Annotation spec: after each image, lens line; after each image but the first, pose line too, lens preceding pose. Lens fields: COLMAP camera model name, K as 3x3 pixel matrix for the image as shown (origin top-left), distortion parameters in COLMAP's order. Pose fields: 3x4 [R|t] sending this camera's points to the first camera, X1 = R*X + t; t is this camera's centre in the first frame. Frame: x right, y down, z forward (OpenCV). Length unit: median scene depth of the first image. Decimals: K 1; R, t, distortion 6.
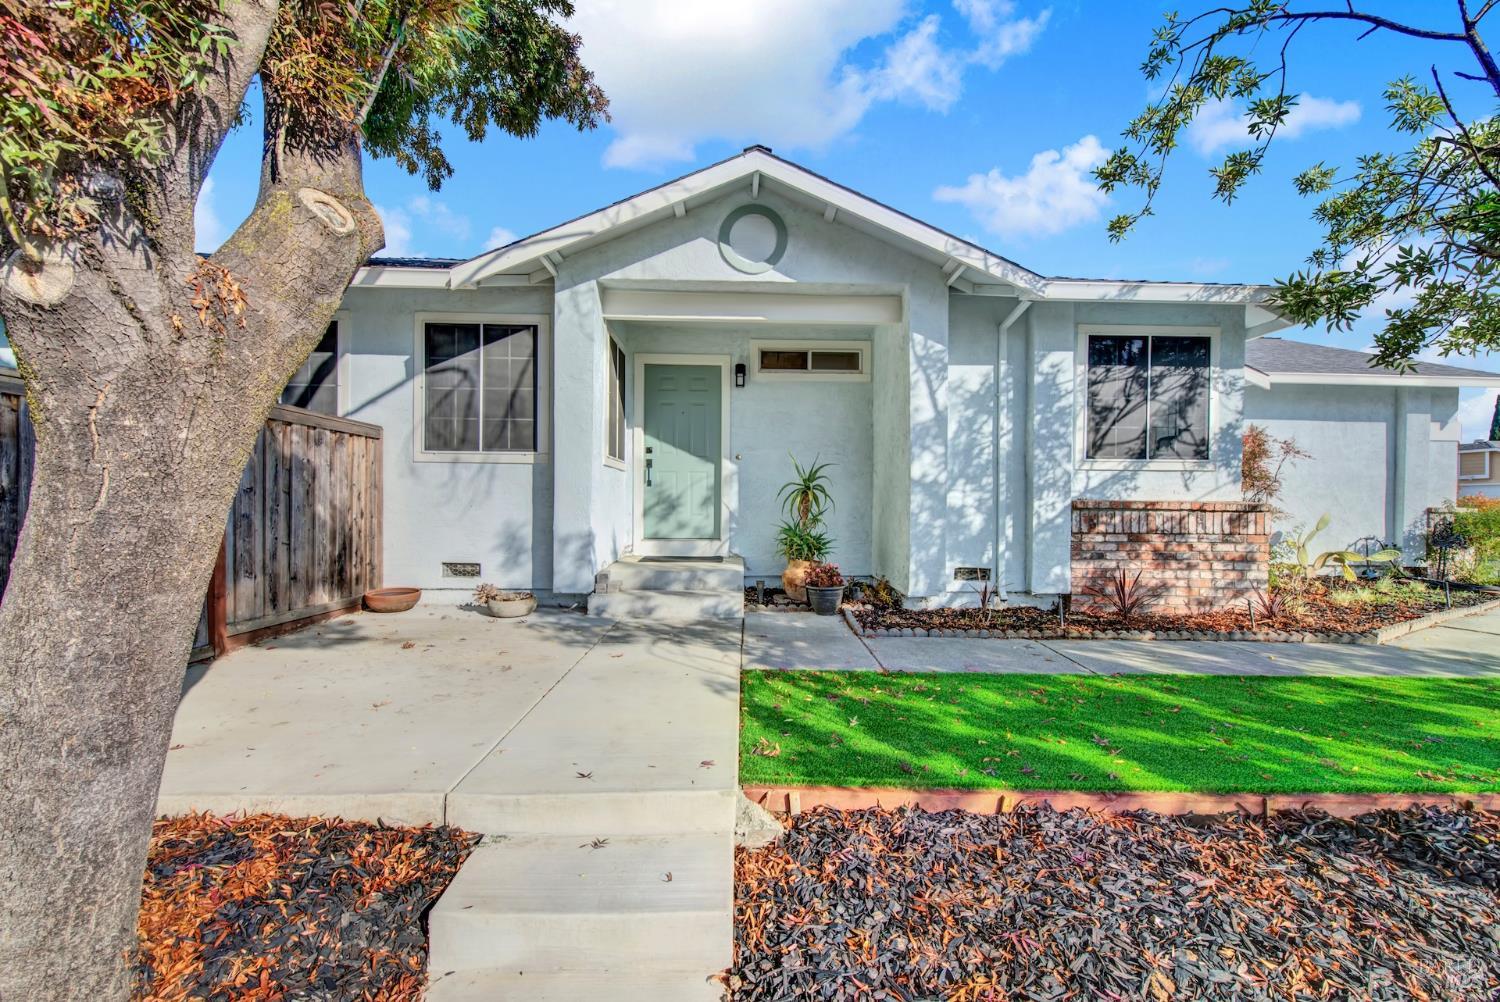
lens RADIAL K [[604.8, 0, 746.4], [0, 604.8, 506.2], [0, 0, 1]] dist [0.003748, -0.002851]
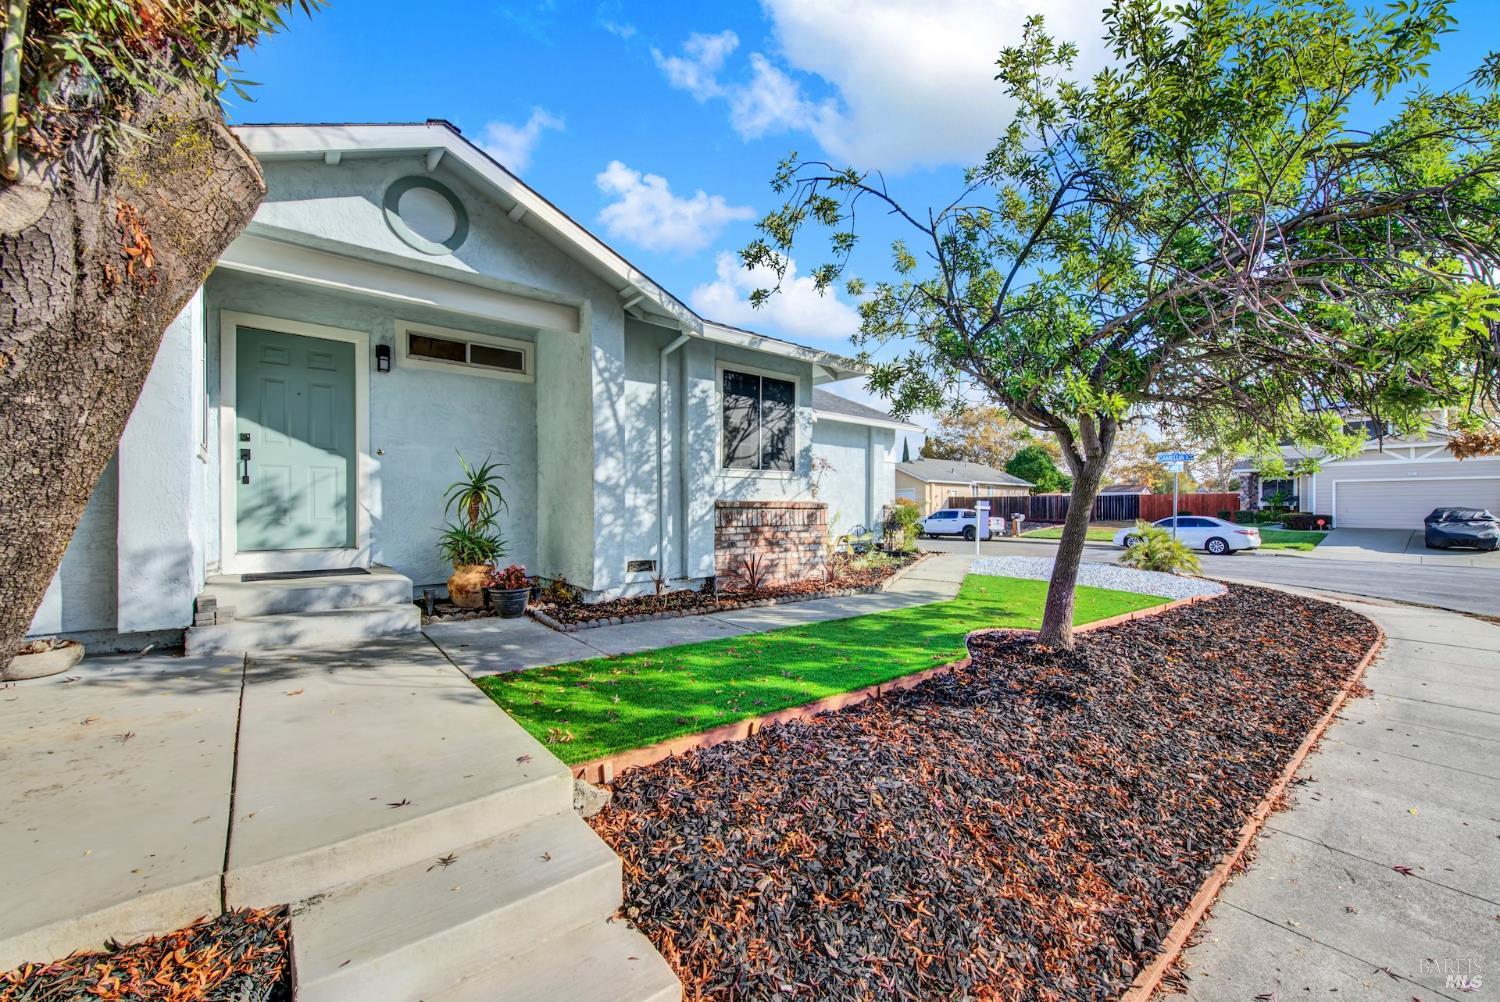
lens RADIAL K [[604.8, 0, 758.1], [0, 604.8, 505.2], [0, 0, 1]] dist [0.003748, -0.002851]
pose [[0.779278, -0.006377, 0.626646, -0.187157], [0.007443, 0.999972, 0.000921, -0.001643], [-0.626635, 0.003946, 0.779303, -0.024836]]
